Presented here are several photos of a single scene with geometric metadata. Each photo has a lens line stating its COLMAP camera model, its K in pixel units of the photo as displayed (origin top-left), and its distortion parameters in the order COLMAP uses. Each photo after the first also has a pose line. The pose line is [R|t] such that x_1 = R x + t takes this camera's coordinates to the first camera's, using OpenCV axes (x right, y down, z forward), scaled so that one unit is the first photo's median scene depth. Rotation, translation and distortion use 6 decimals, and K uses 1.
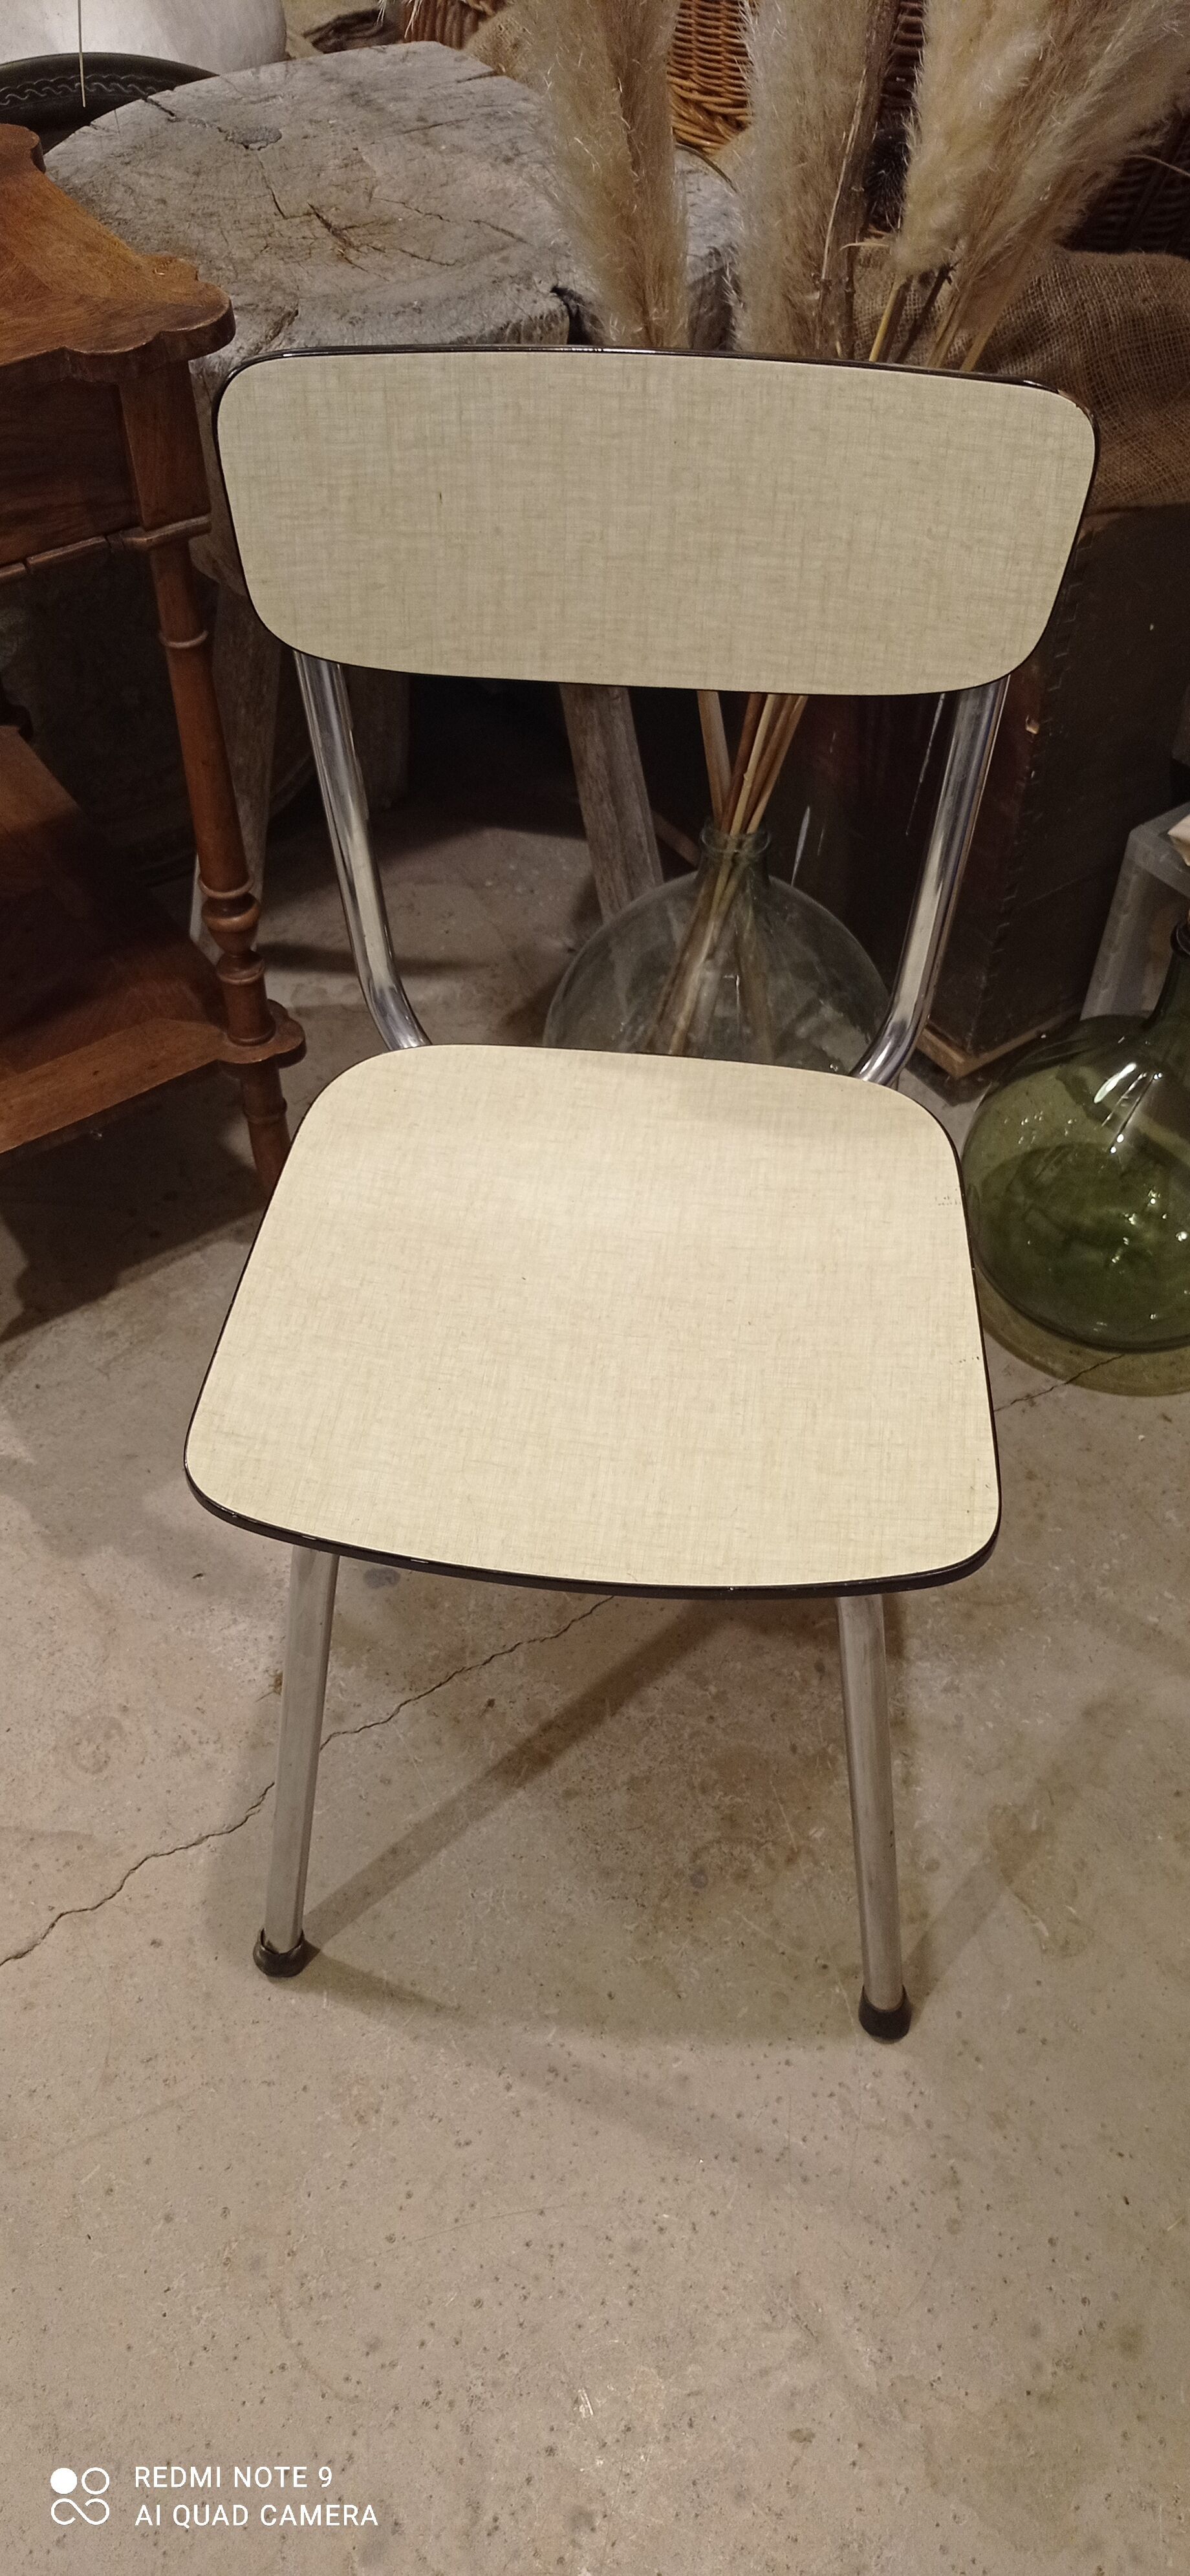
lens RADIAL K [[1909.1, 0, 581.0], [0, 1909.1, 1289.1], [0, 0, 1]] dist [0.035298, -0.042437]
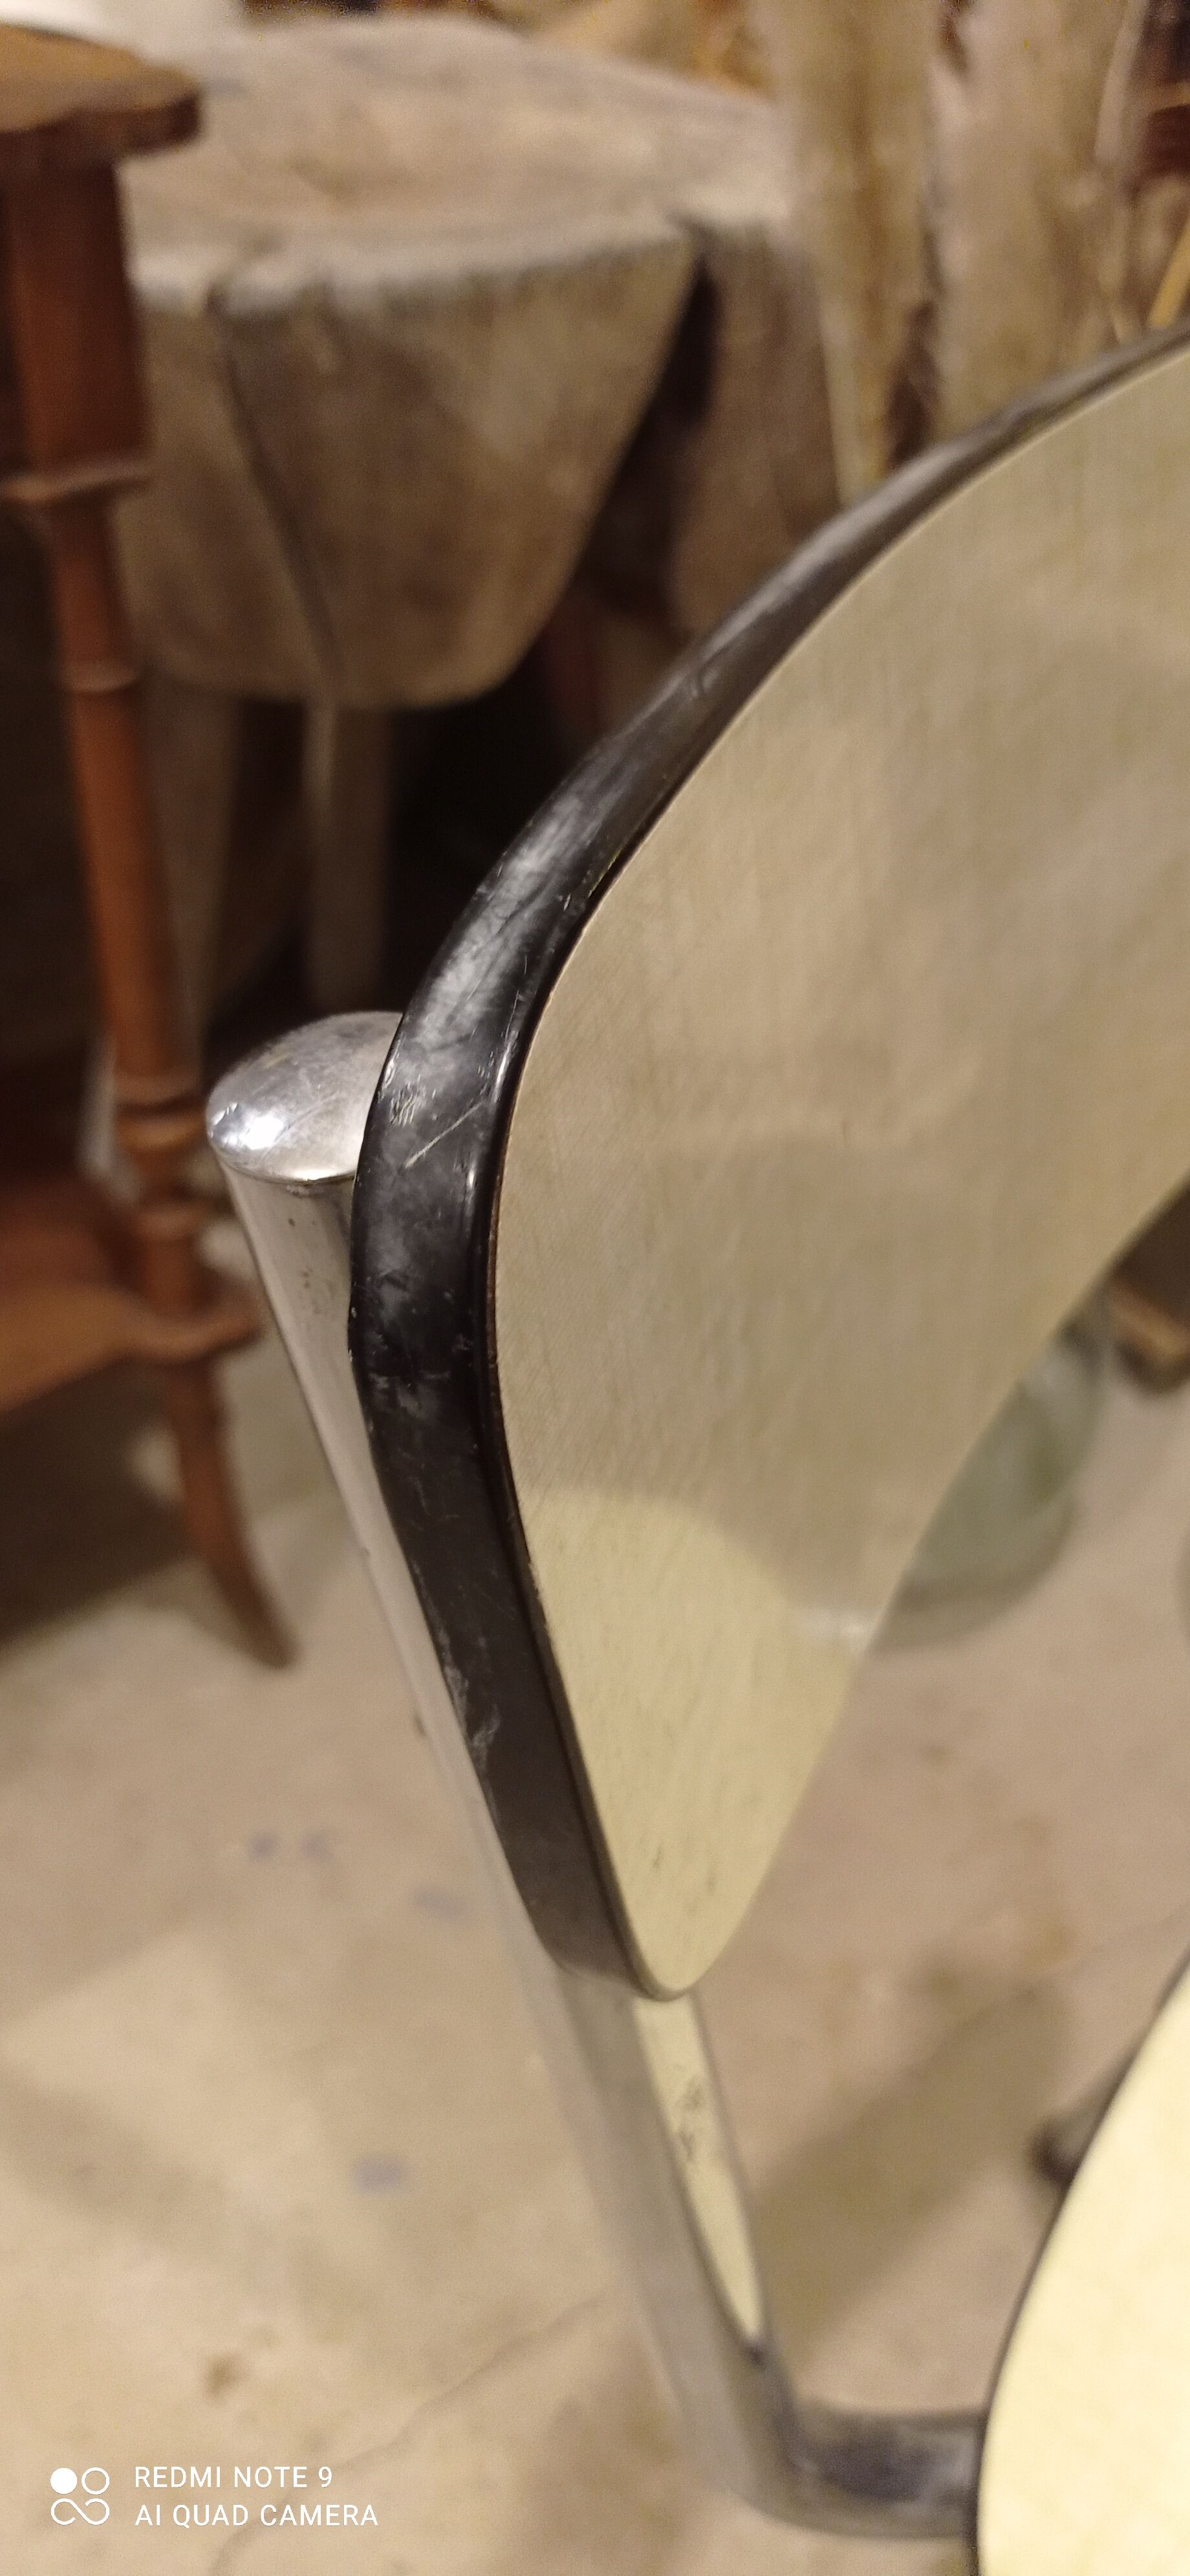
lens RADIAL K [[1997.4, 0, 595.0], [0, 1997.4, 1288.0], [0, 0, 1]] dist [-0.026476, -0.004961]
pose [[0.998614, -0.004708, 0.052428, -0.071119], [0.012016, 0.990083, -0.139970, -0.046256], [-0.051249, 0.140406, 0.988767, 0.336378]]
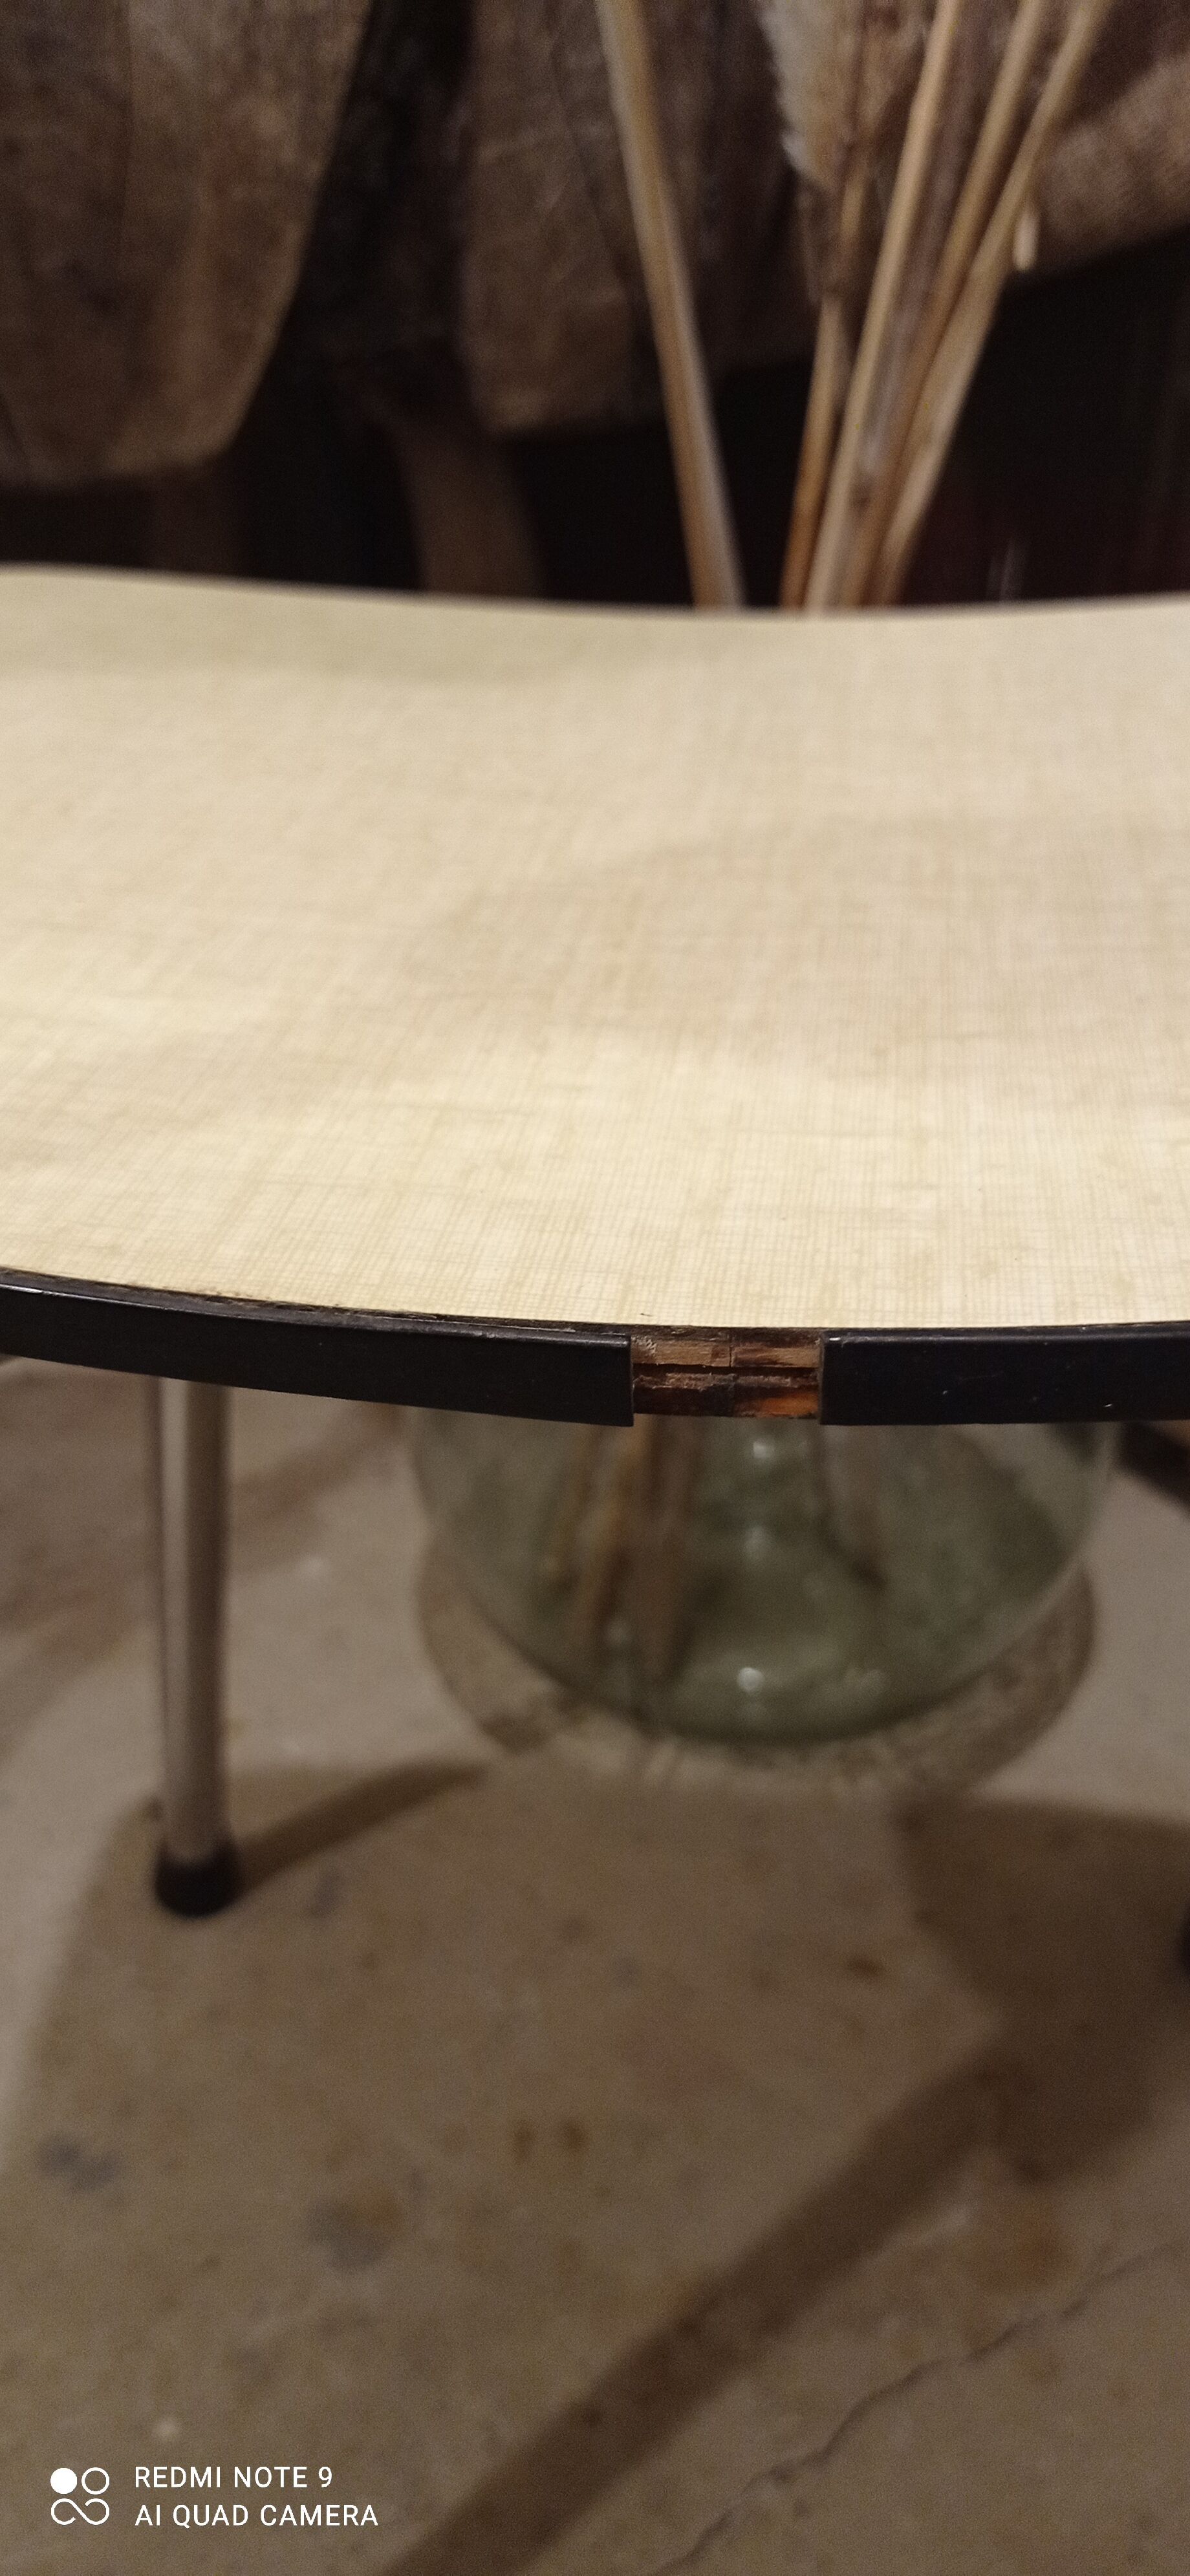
lens RADIAL K [[1997.4, 0, 595.0], [0, 1997.4, 1288.0], [0, 0, 1]] dist [-0.026476, -0.004961]
pose [[0.999825, -0.001164, -0.018676, 0.046604], [-0.005255, 0.940429, -0.339950, 0.041351], [0.017959, 0.339988, 0.940258, 0.587648]]
